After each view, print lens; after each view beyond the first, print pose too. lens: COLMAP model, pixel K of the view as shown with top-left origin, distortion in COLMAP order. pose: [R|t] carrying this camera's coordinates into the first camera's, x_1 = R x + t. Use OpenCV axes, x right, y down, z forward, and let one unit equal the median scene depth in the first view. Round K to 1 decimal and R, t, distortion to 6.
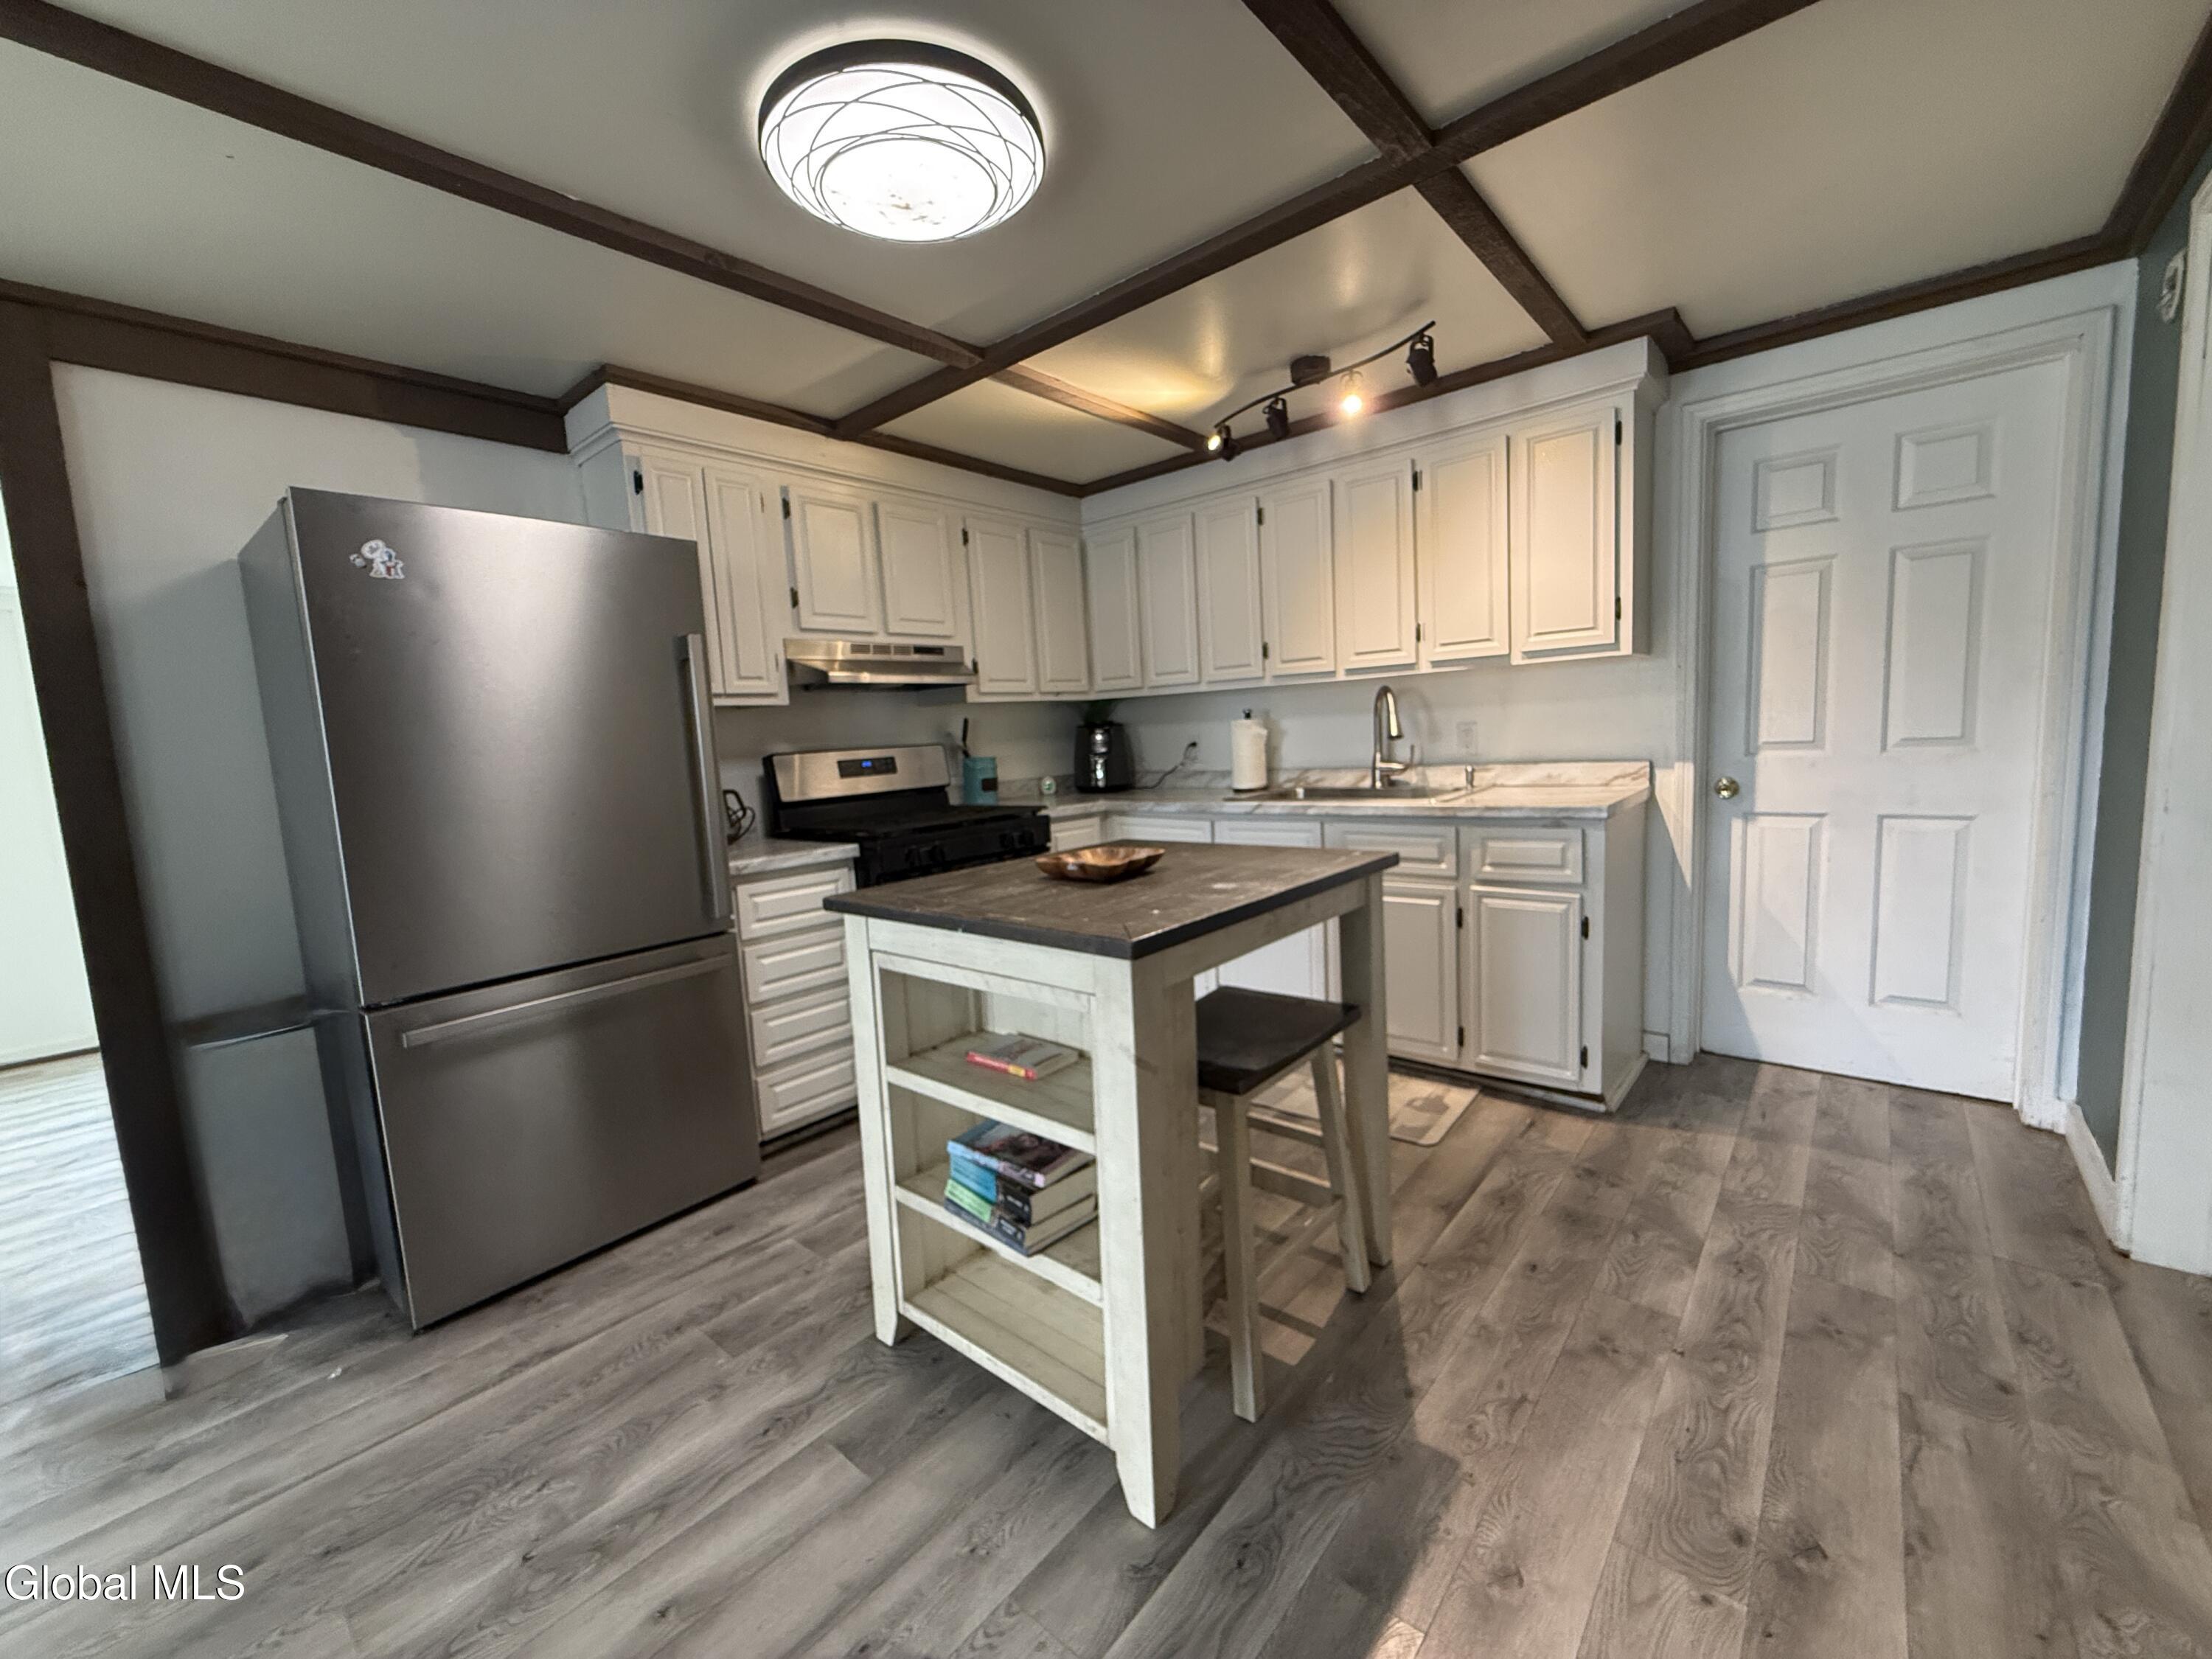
lens RADIAL K [[880.7, 0, 1100.9], [0, 880.7, 829.7], [0, 0, 1]] dist [-0.001399, 0.000553]
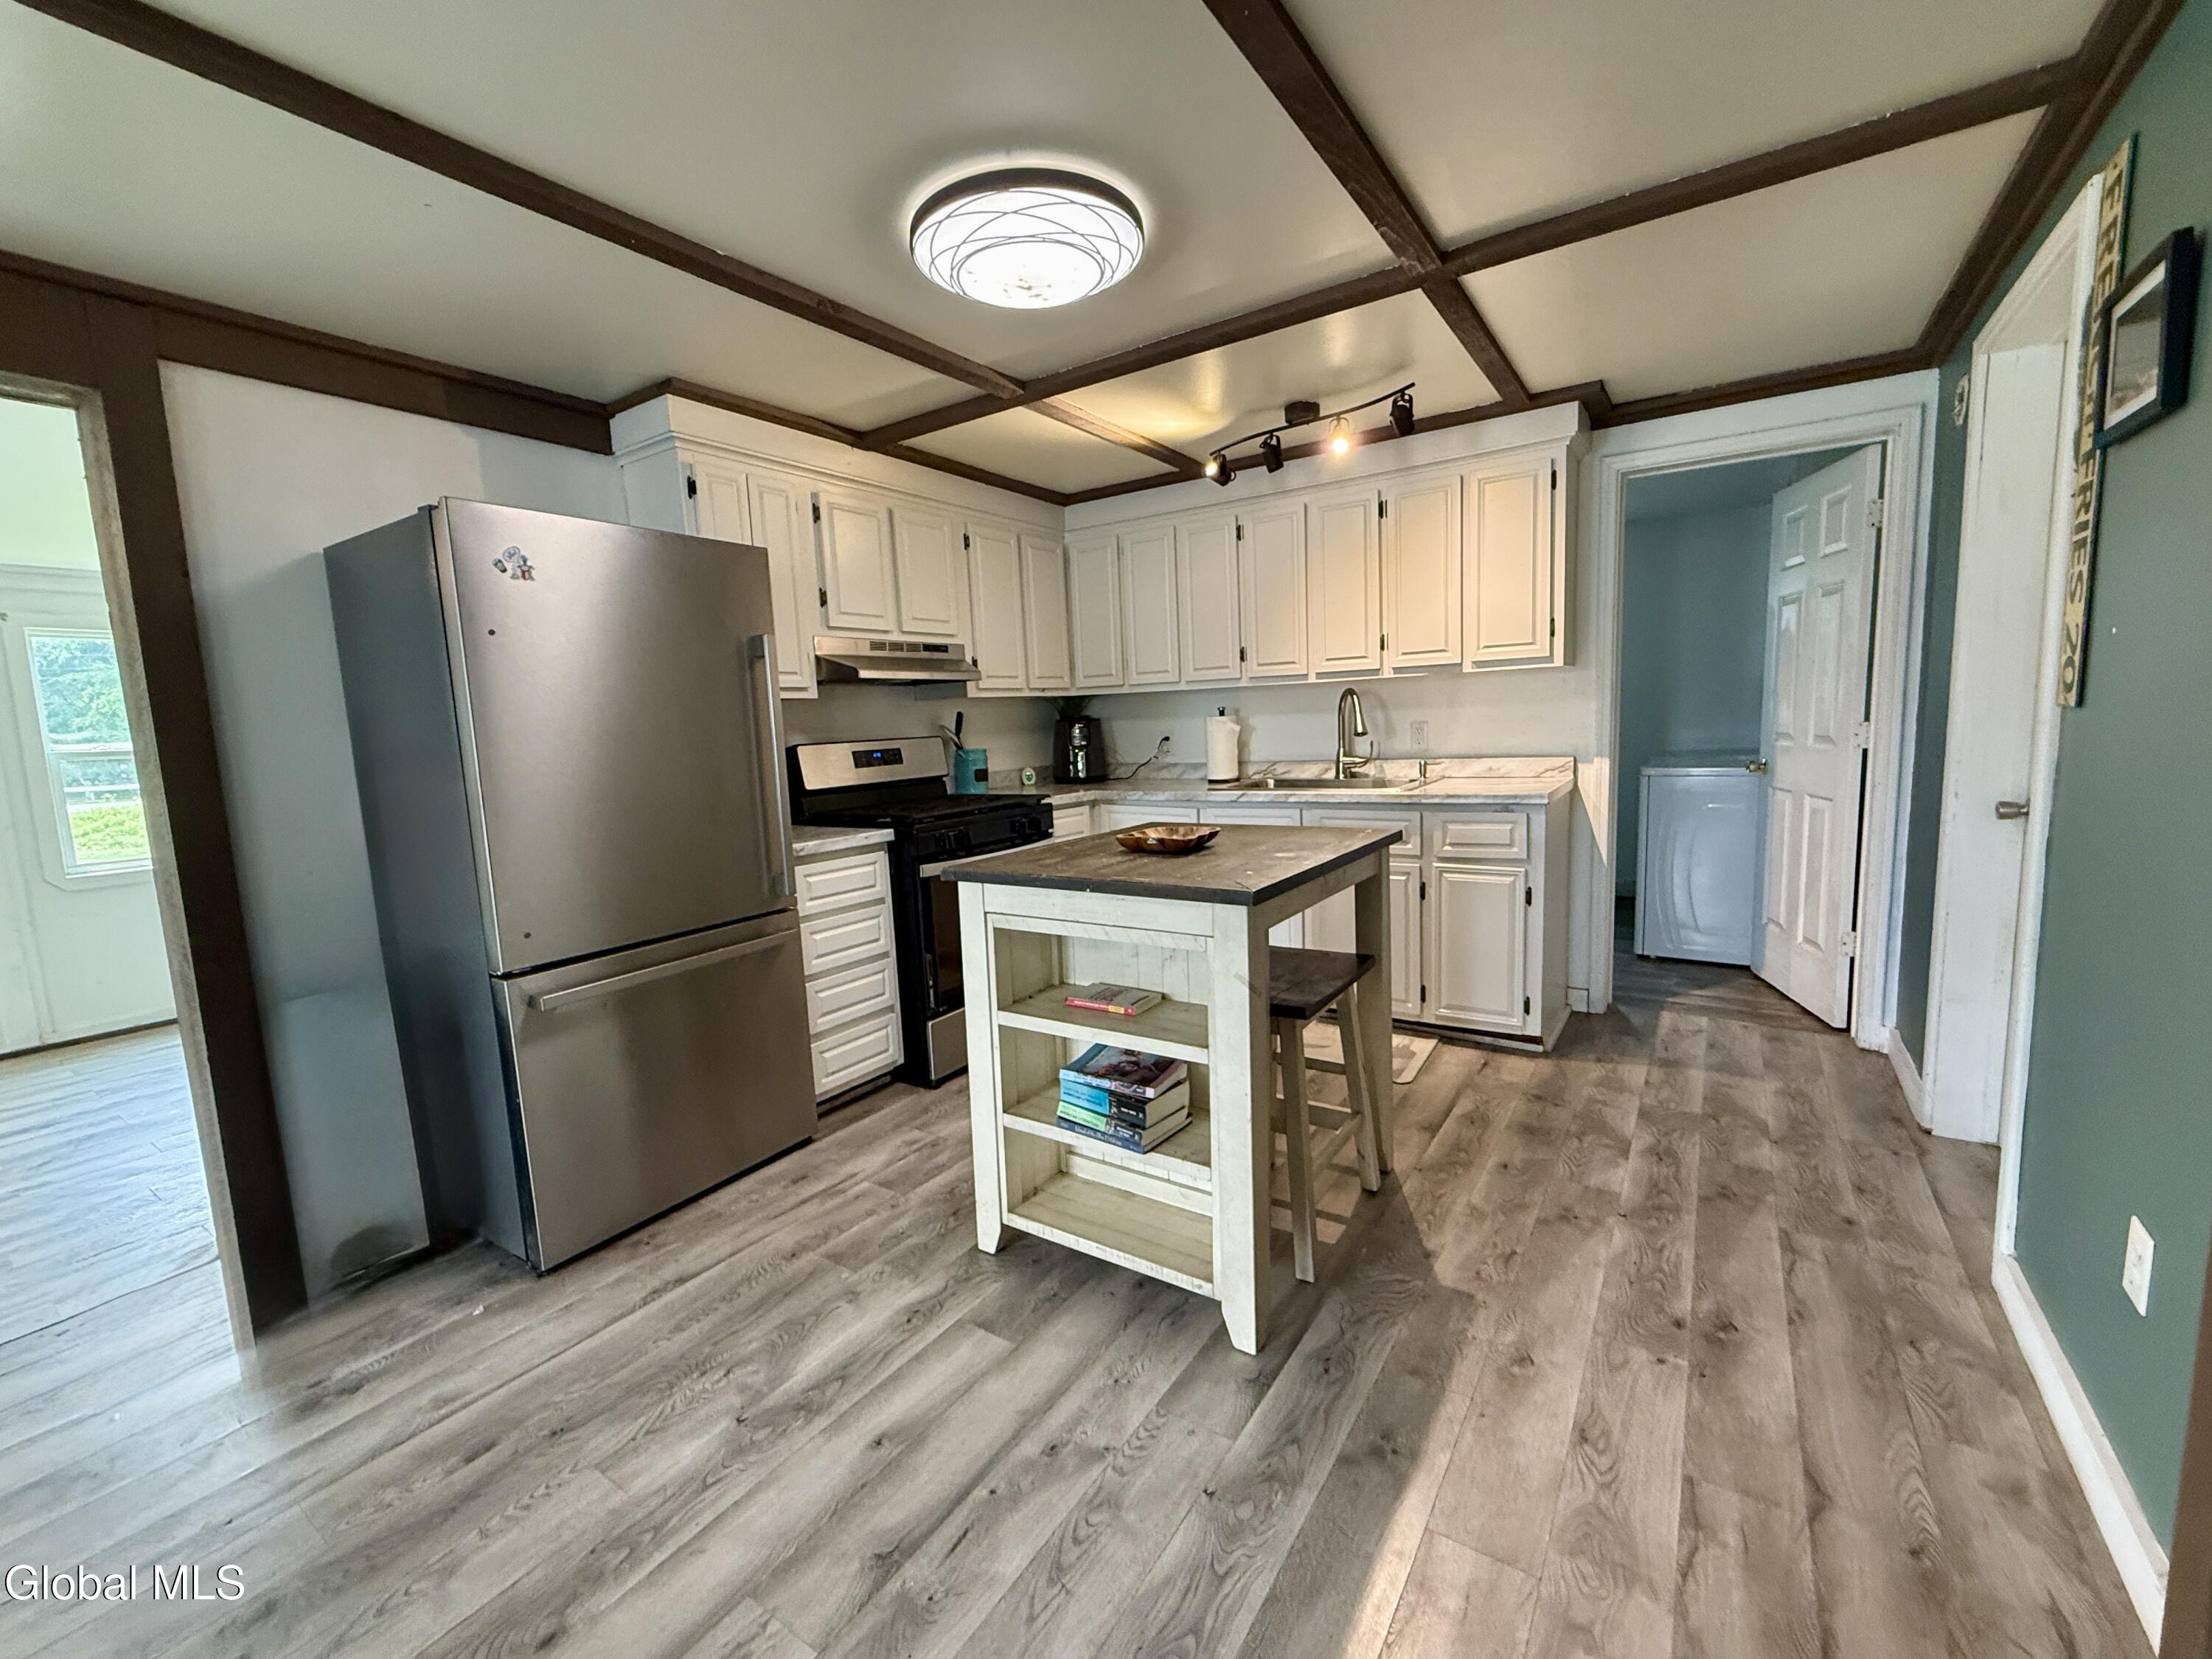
lens RADIAL K [[905.4, 0, 1106.0], [0, 905.4, 829.5], [0, 0, 1]] dist [0.000392, -0.000352]
pose [[0.992720, -0.003618, 0.120387, -0.198070], [0.003044, 0.999983, 0.004948, 0.016207], [-0.120403, -0.004546, 0.992715, -0.175153]]
